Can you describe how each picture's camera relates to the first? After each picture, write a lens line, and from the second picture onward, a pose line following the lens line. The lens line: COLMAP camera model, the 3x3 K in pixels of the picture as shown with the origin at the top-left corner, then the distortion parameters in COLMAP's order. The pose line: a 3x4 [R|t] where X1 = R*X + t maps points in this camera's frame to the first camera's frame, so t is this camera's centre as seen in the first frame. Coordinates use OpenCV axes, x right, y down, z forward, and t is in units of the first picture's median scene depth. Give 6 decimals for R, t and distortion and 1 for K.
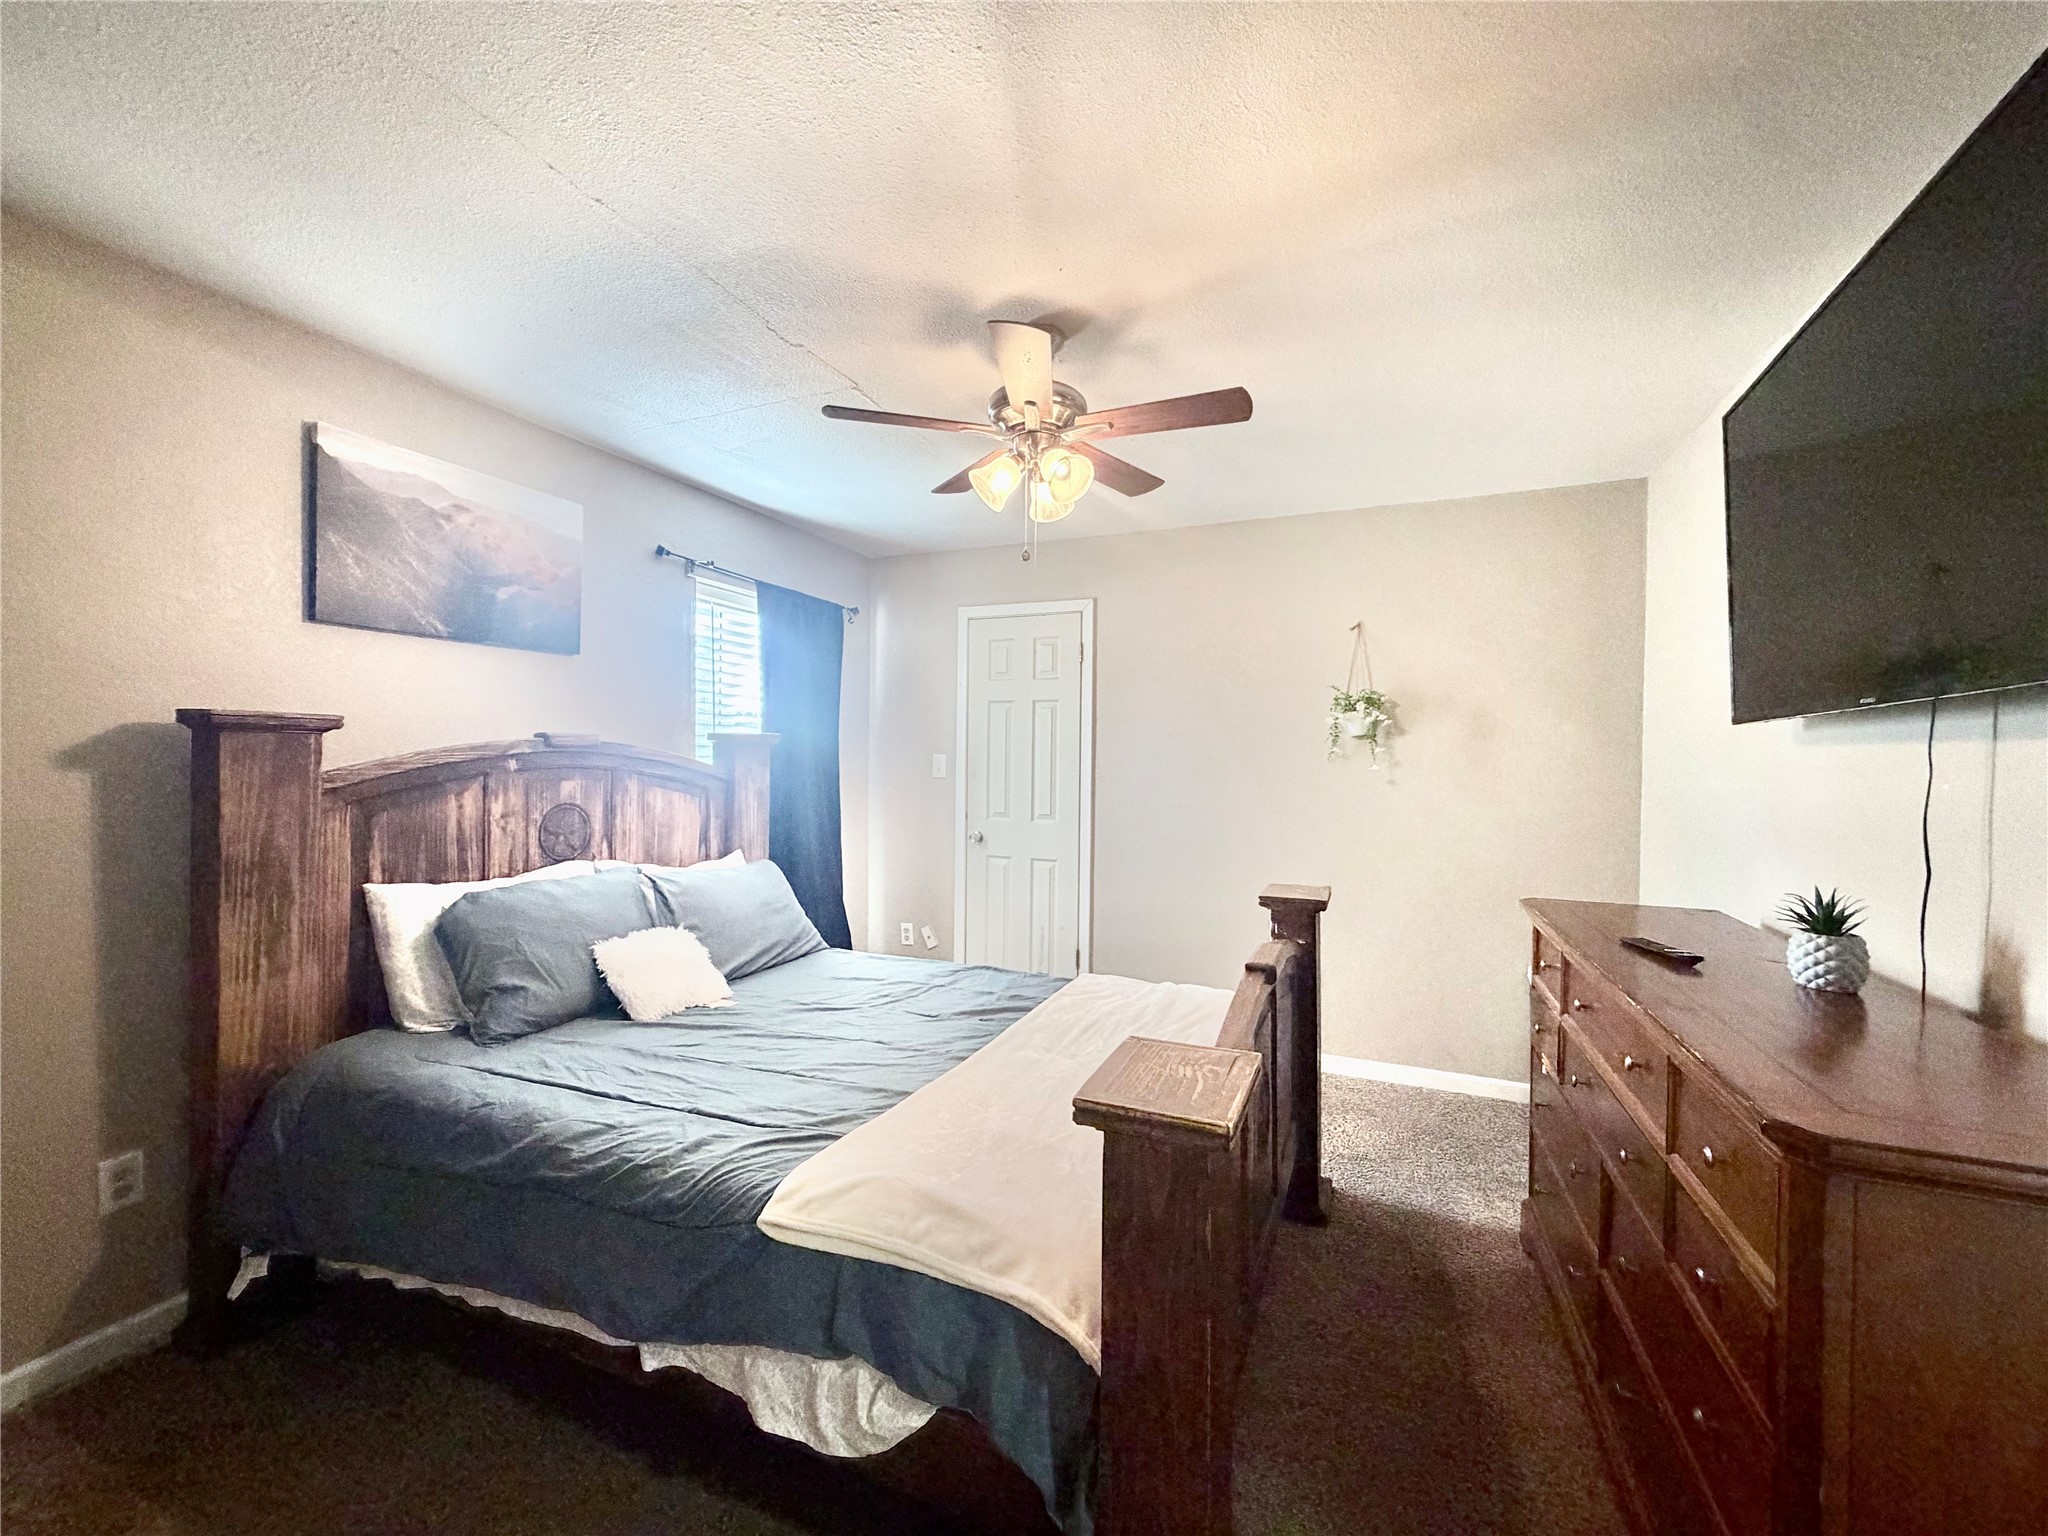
lens RADIAL K [[814.2, 0, 1021.6], [0, 814.2, 764.0], [0, 0, 1]] dist [-0.000944, 0.000079]
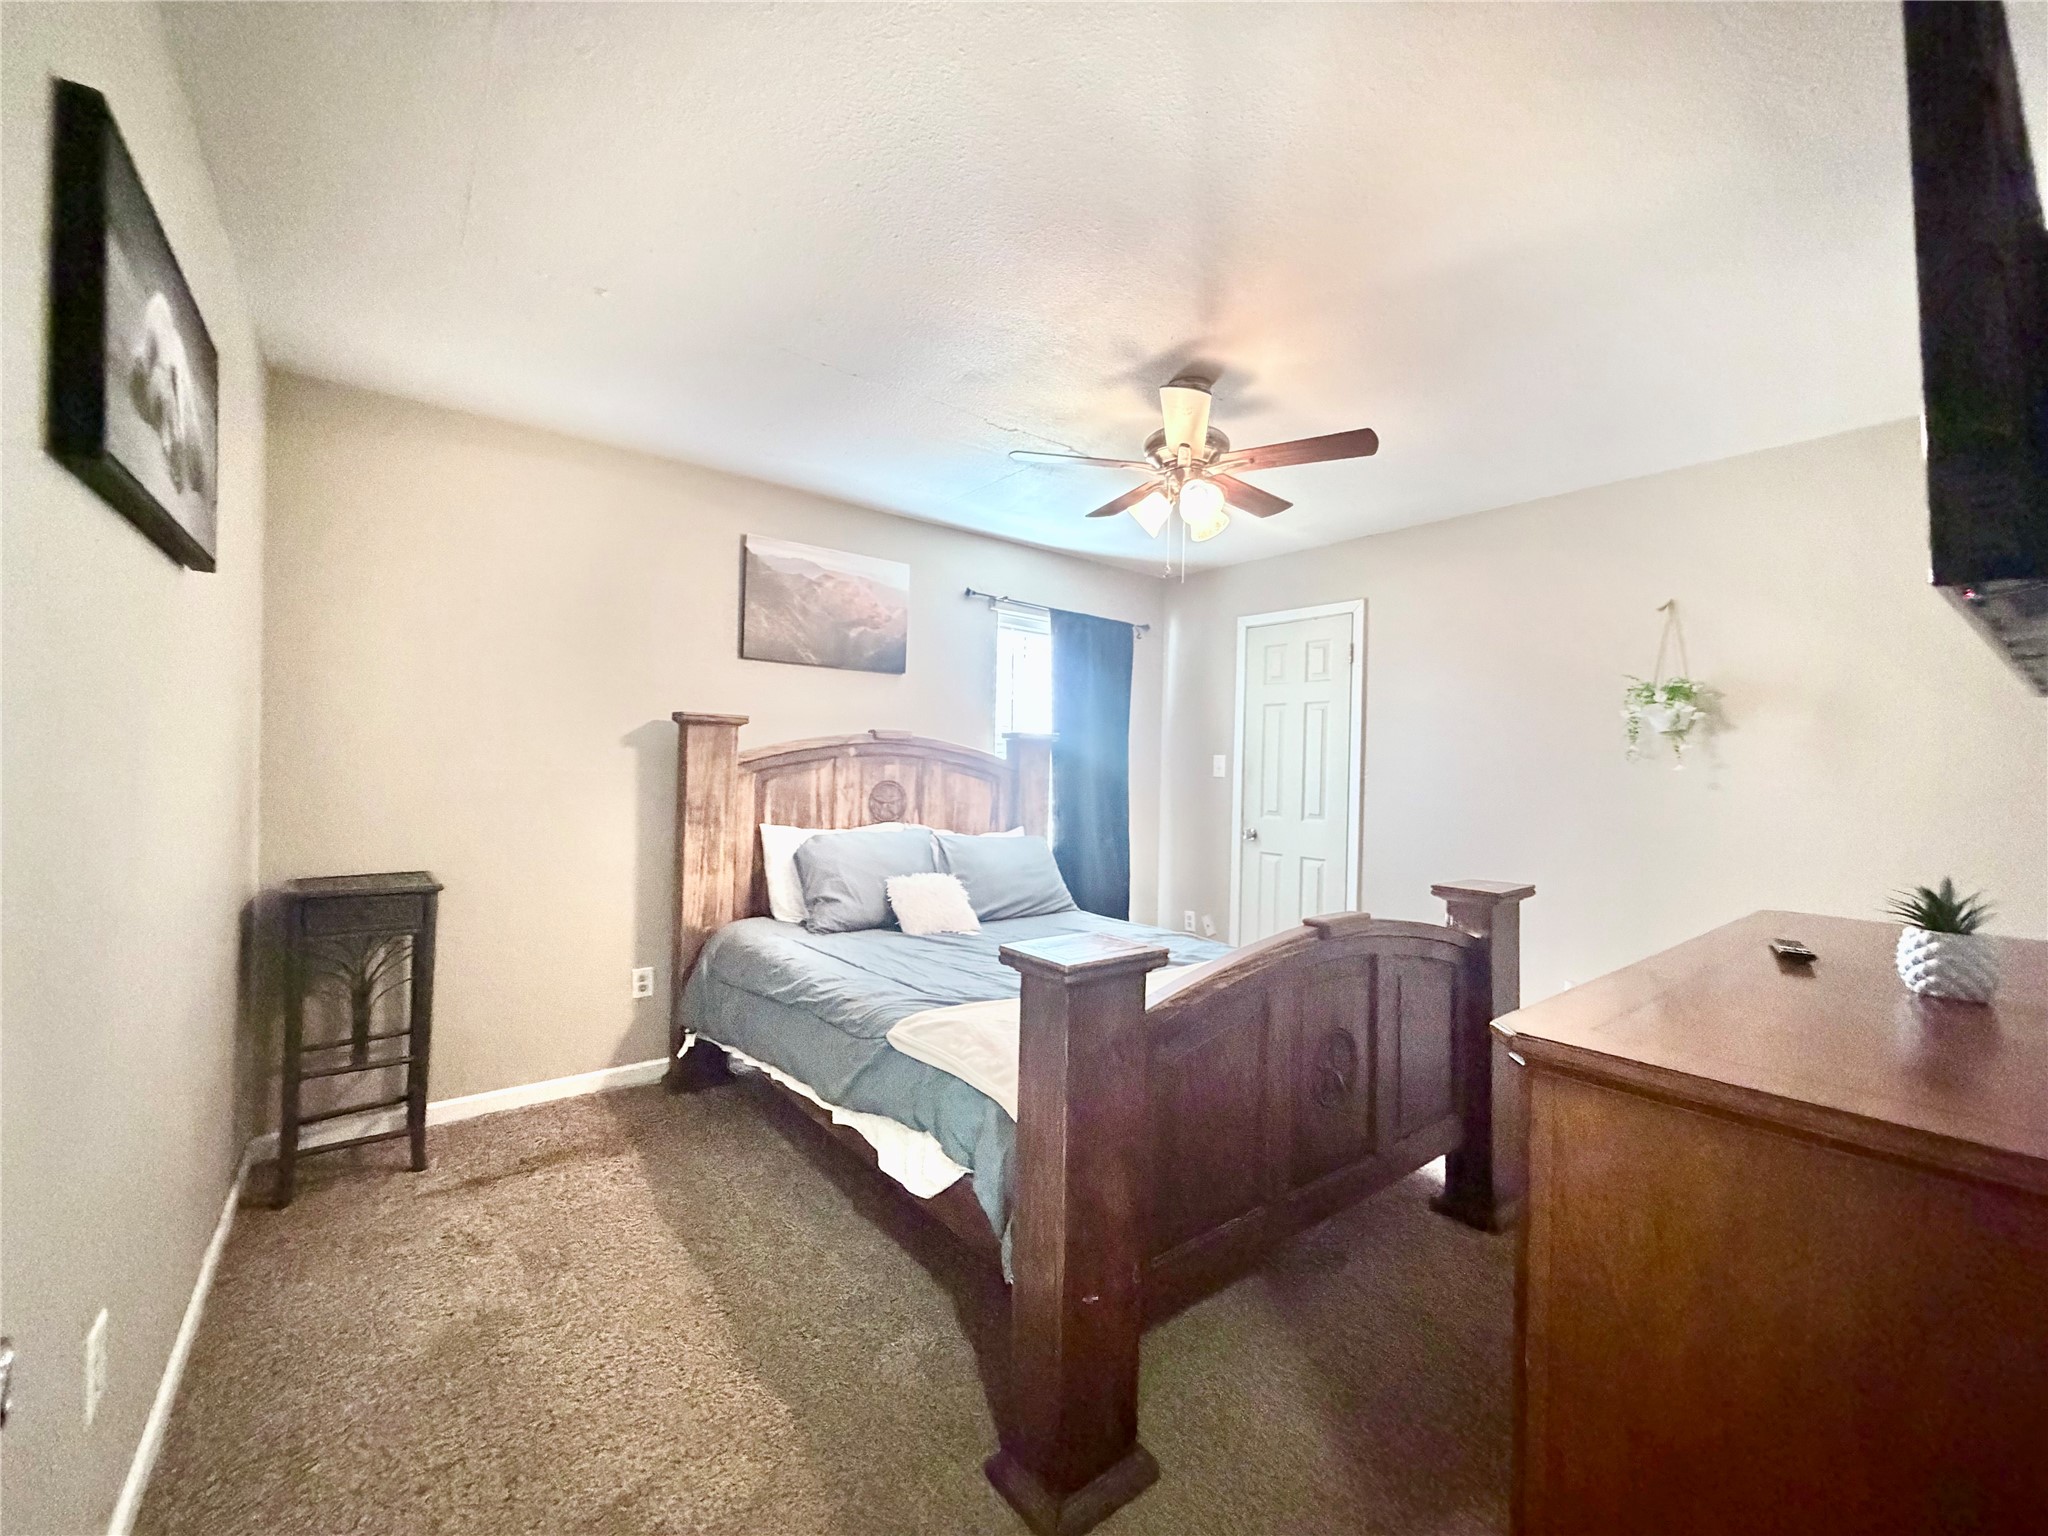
lens RADIAL K [[822.3, 0, 1031.6], [0, 822.3, 765.0], [0, 0, 1]] dist [-0.007733, -0.000097]
pose [[0.881093, 0.010520, -0.472826, 0.358688], [-0.021111, 0.999631, -0.017099, 0.045616], [0.472471, 0.025047, 0.880990, -0.132643]]
